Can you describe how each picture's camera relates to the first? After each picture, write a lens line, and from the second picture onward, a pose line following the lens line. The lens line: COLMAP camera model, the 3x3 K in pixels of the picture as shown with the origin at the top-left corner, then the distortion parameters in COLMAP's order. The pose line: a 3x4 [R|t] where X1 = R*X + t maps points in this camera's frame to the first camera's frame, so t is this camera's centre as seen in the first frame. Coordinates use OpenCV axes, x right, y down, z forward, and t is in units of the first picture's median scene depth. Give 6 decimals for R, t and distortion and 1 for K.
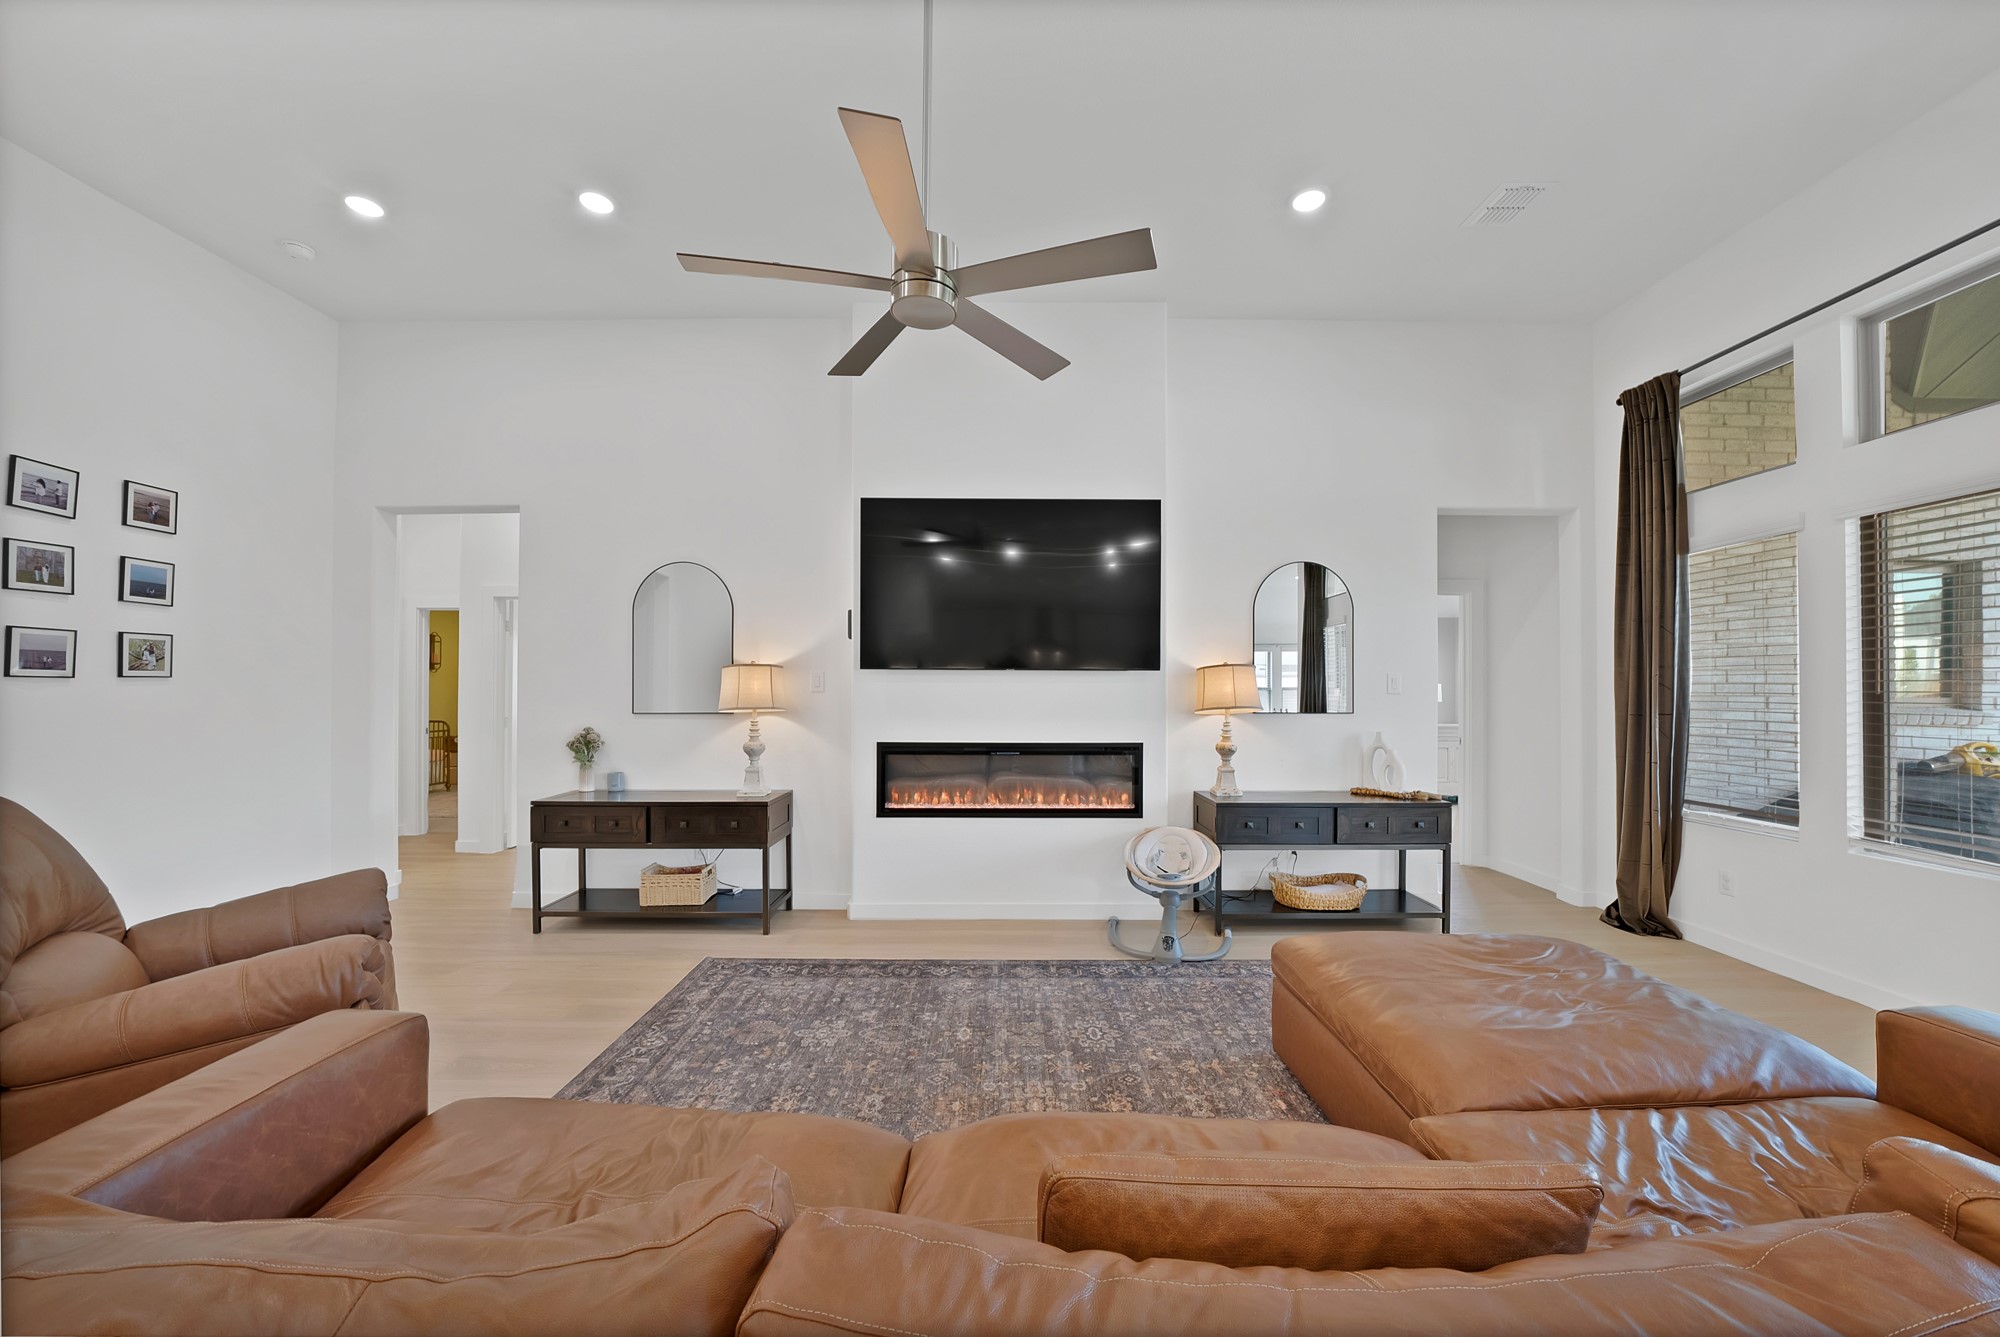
lens RADIAL K [[727.8, 0, 1015.1], [0, 727.8, 686.0], [0, 0, 1]] dist [-0.024236, 0.001112]
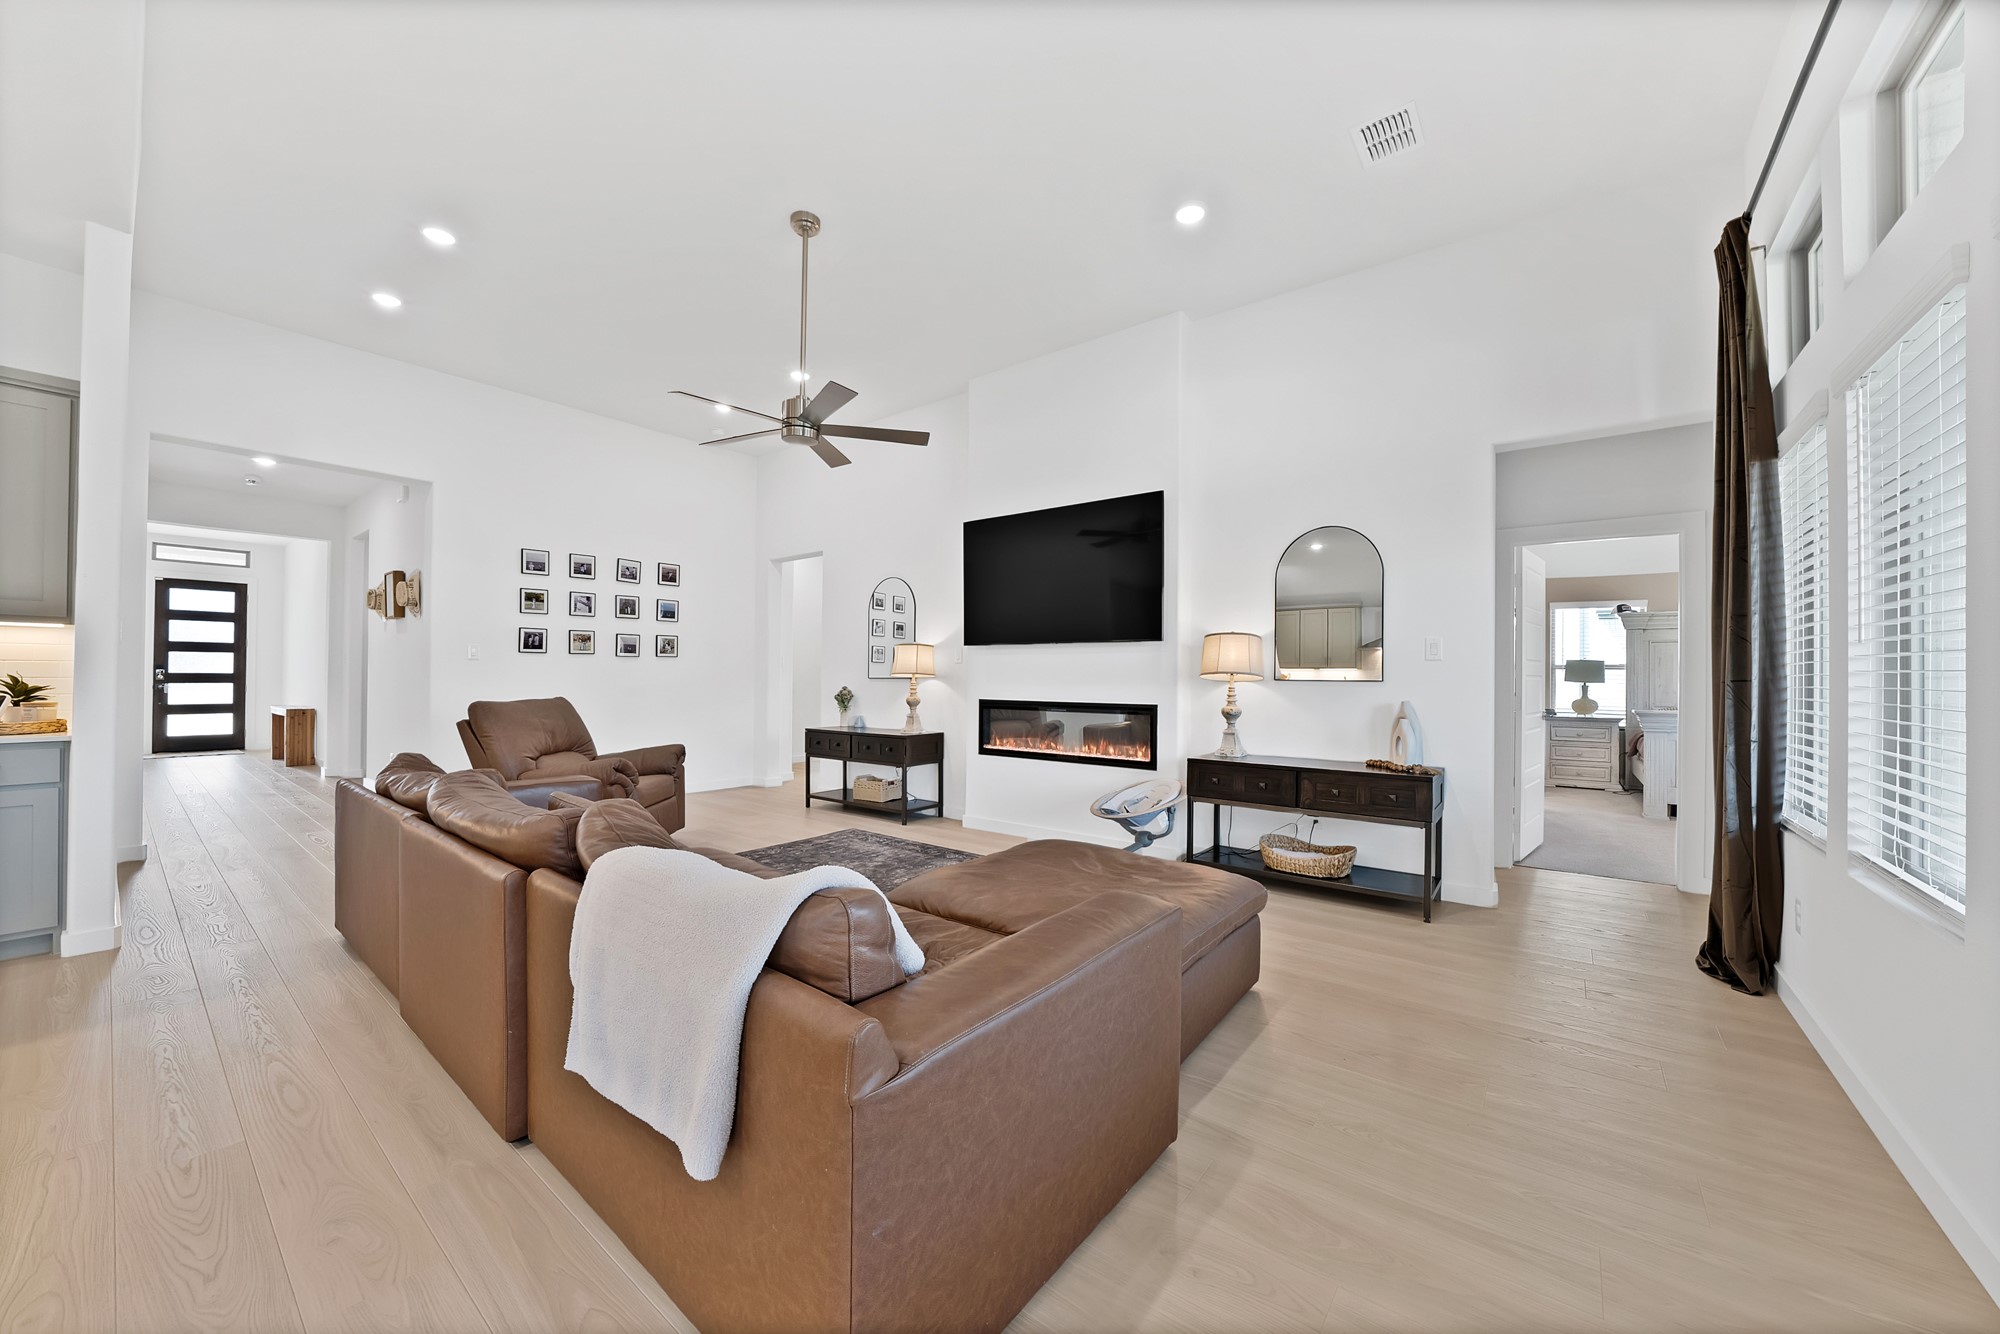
lens RADIAL K [[727.8, 0, 1010.5], [0, 727.8, 664.3], [0, 0, 1]] dist [-0.024236, 0.001112]
pose [[0.785523, -0.007814, -0.618783, 0.708615], [-0.002038, 0.999882, -0.015214, 0.033034], [0.618829, 0.013212, 0.785415, -0.039333]]
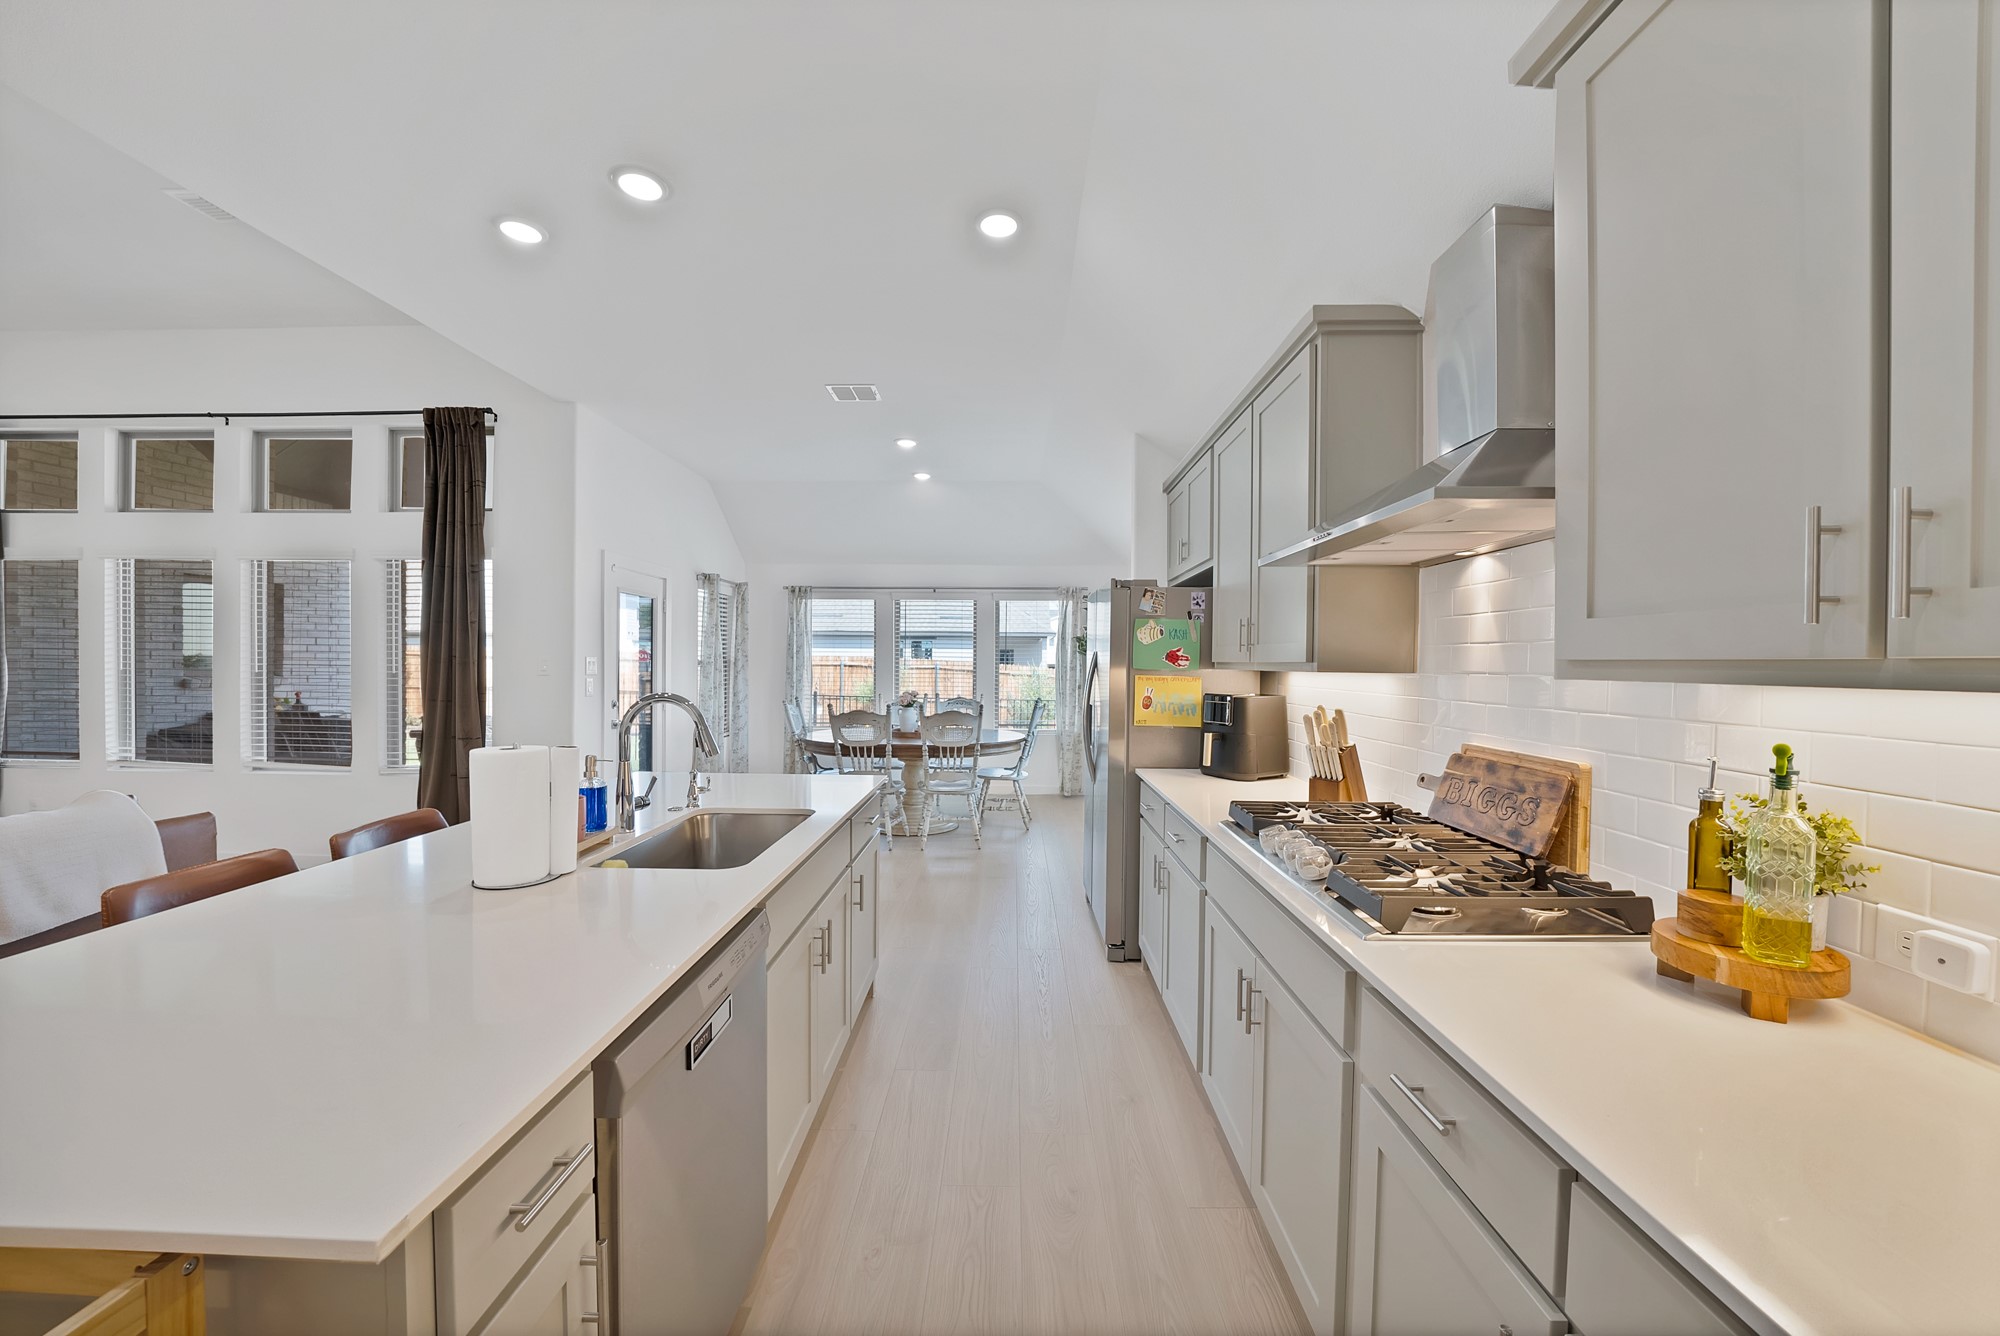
lens RADIAL K [[727.8, 0, 993.1], [0, 727.8, 673.8], [0, 0, 1]] dist [-0.024236, 0.001112]
pose [[0.026306, -0.017049, 0.999509, -0.247671], [-0.013579, 0.999756, 0.017411, -0.024730], [-0.999562, -0.014030, 0.026068, -0.759219]]
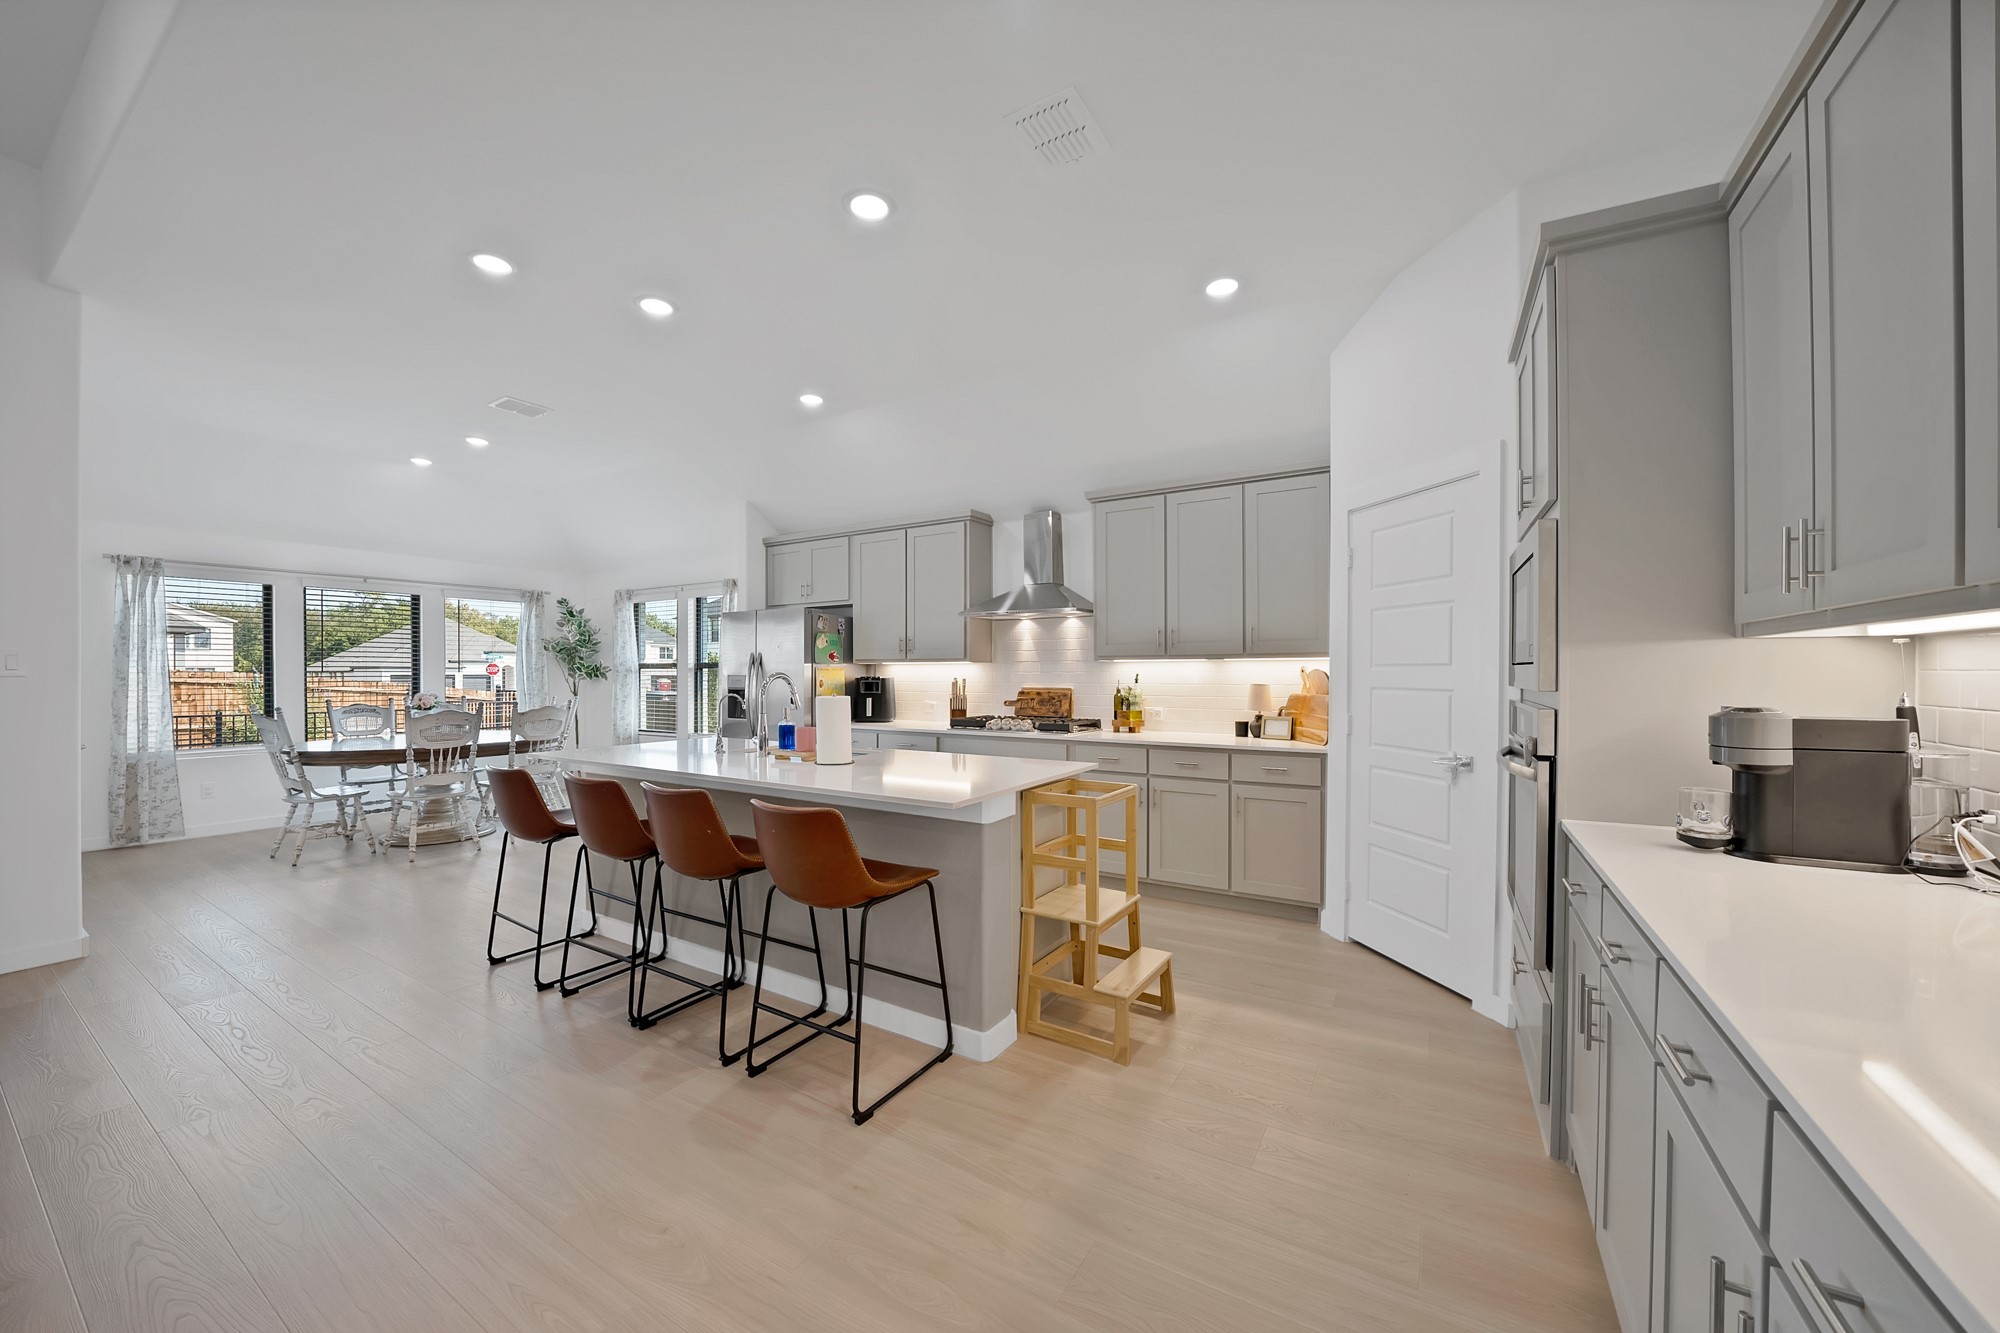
lens RADIAL K [[727.8, 0, 993.7], [0, 727.8, 673.5], [0, 0, 1]] dist [-0.024236, 0.001112]
pose [[-0.852145, -0.001178, 0.523305, -0.409181], [-0.003464, 0.999988, -0.003391, 0.003901], [-0.523295, -0.004702, -0.852139, 0.069815]]
